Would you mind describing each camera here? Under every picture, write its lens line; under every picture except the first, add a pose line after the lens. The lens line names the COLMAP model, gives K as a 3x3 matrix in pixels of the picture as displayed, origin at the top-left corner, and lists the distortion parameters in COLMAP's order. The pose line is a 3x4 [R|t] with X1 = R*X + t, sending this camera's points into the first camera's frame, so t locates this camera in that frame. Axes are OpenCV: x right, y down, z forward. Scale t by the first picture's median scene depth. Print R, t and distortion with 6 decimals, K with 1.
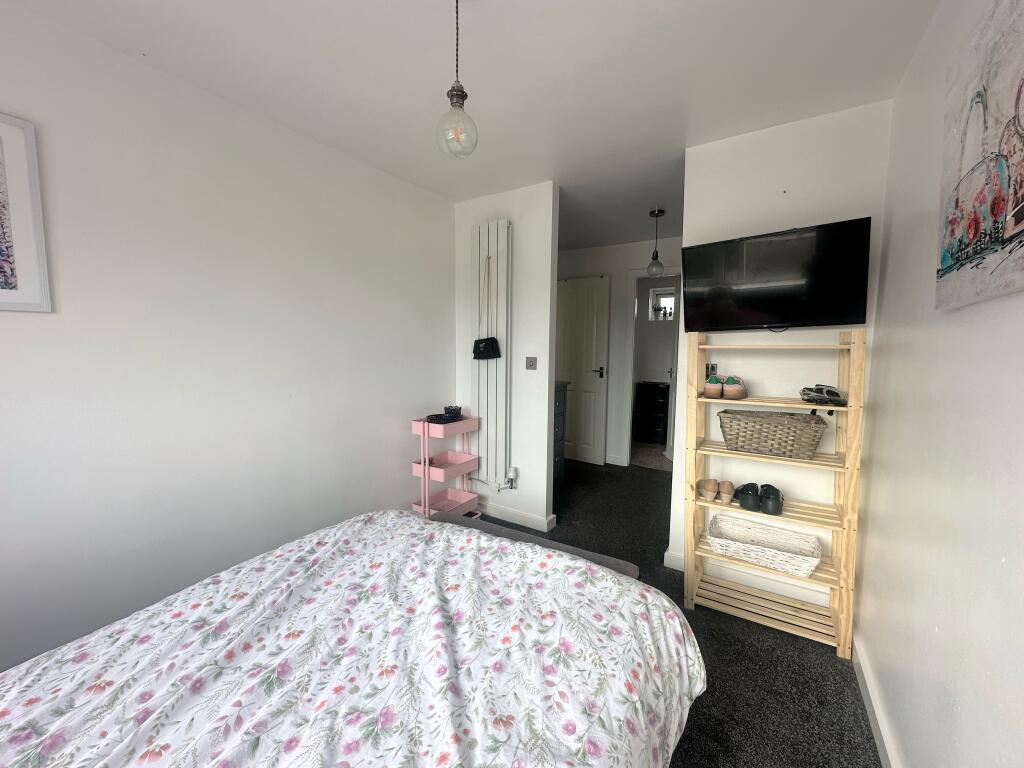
lens RADIAL K [[406.1, 0, 515.1], [0, 406.1, 383.8], [0, 0, 1]] dist [-0.004352, -0.000178]
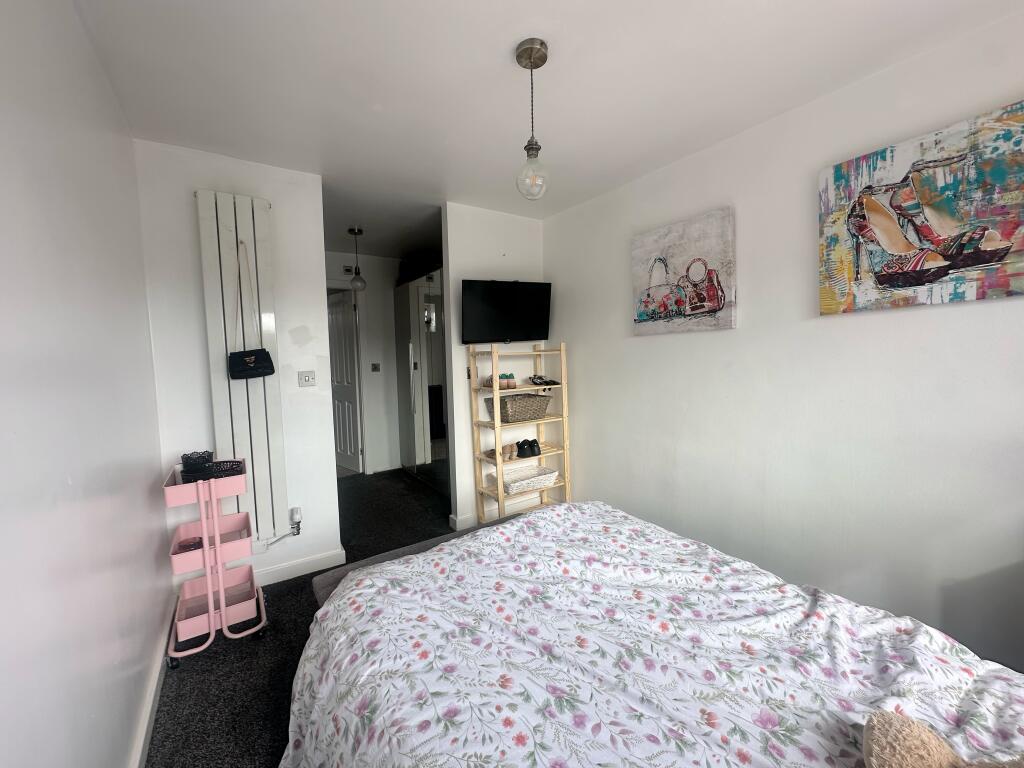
lens RADIAL K [[406.1, 0, 510.1], [0, 406.1, 382.9], [0, 0, 1]] dist [-0.004352, -0.000178]
pose [[0.398846, -0.082127, 0.913333, -1.085715], [0.107963, 0.993260, 0.042167, -0.060986], [-0.910640, 0.081788, 0.405025, 0.511501]]
